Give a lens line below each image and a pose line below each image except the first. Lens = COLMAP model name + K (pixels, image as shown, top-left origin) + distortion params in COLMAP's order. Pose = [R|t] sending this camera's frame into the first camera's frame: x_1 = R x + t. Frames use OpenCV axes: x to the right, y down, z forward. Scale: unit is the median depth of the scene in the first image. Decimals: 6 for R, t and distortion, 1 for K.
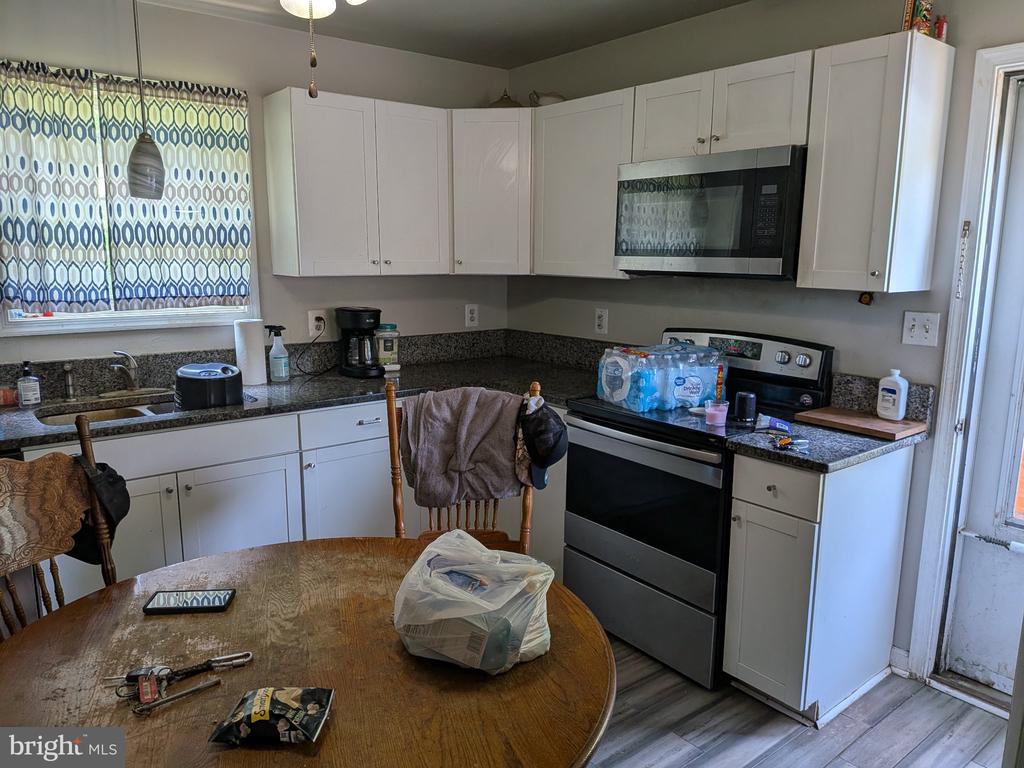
lens RADIAL K [[744.3, 0, 518.4], [0, 744.3, 389.2], [0, 0, 1]] dist [0.068641, -0.113587]
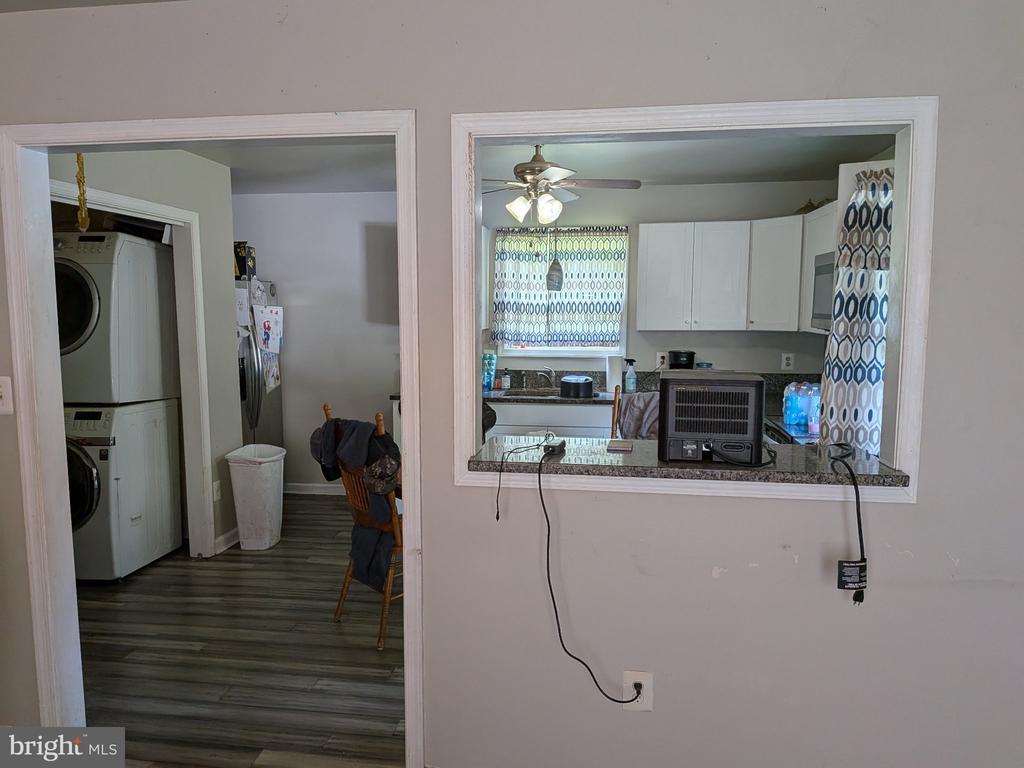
lens RADIAL K [[744.3, 0, 505.6], [0, 744.3, 398.1], [0, 0, 1]] dist [0.068641, -0.113587]
pose [[0.680353, 0.081177, -0.728375, 0.851252], [-0.130093, 0.991441, -0.011021, 0.067845], [0.721246, 0.102255, 0.685090, -0.415836]]
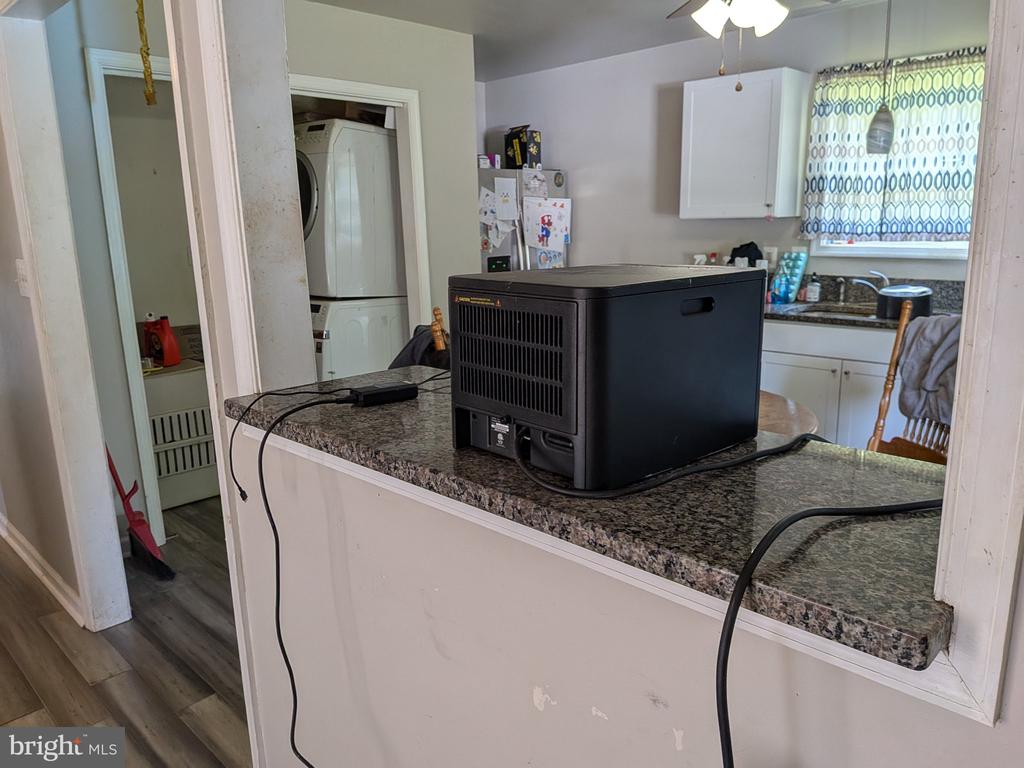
lens RADIAL K [[744.3, 0, 518.6], [0, 744.3, 392.9], [0, 0, 1]] dist [0.068641, -0.113587]
pose [[0.120479, 0.215196, -0.969111, 0.767121], [-0.158495, 0.967869, 0.195216, -0.003355], [0.979982, 0.130080, 0.150715, 0.214205]]
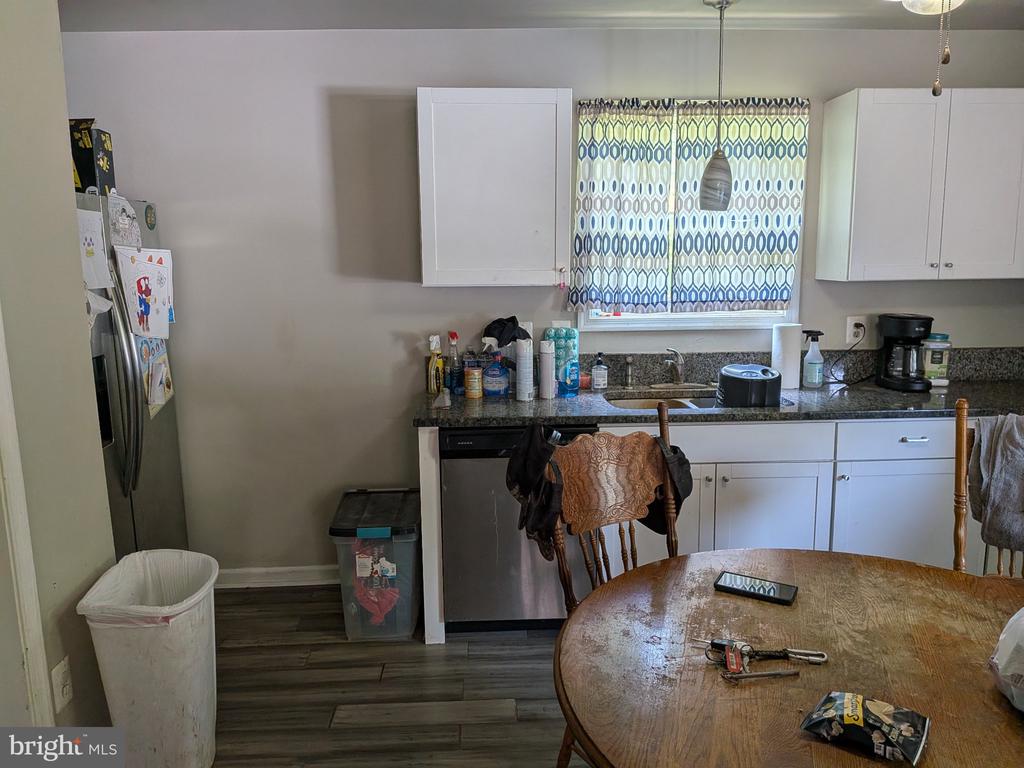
lens RADIAL K [[744.3, 0, 505.1], [0, 744.3, 379.2], [0, 0, 1]] dist [0.068641, -0.113587]
pose [[0.800188, 0.079569, -0.594448, -0.066042], [-0.090763, 0.995810, 0.011116, 0.005678], [0.592842, 0.045059, 0.804057, -0.042102]]
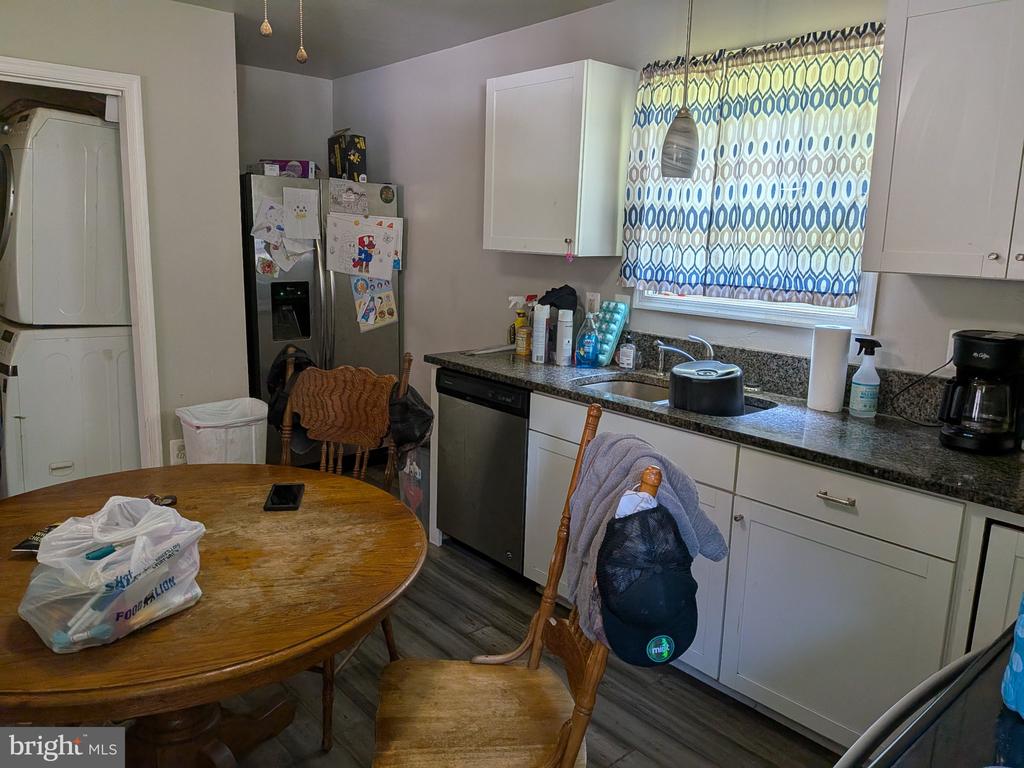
lens RADIAL K [[744.3, 0, 488.4], [0, 744.3, 366.8], [0, 0, 1]] dist [0.068641, -0.113587]
pose [[0.027872, 0.169436, -0.985147, 0.452202], [-0.207722, 0.964998, 0.160093, -0.117506], [0.977791, 0.200175, 0.062092, 0.710456]]
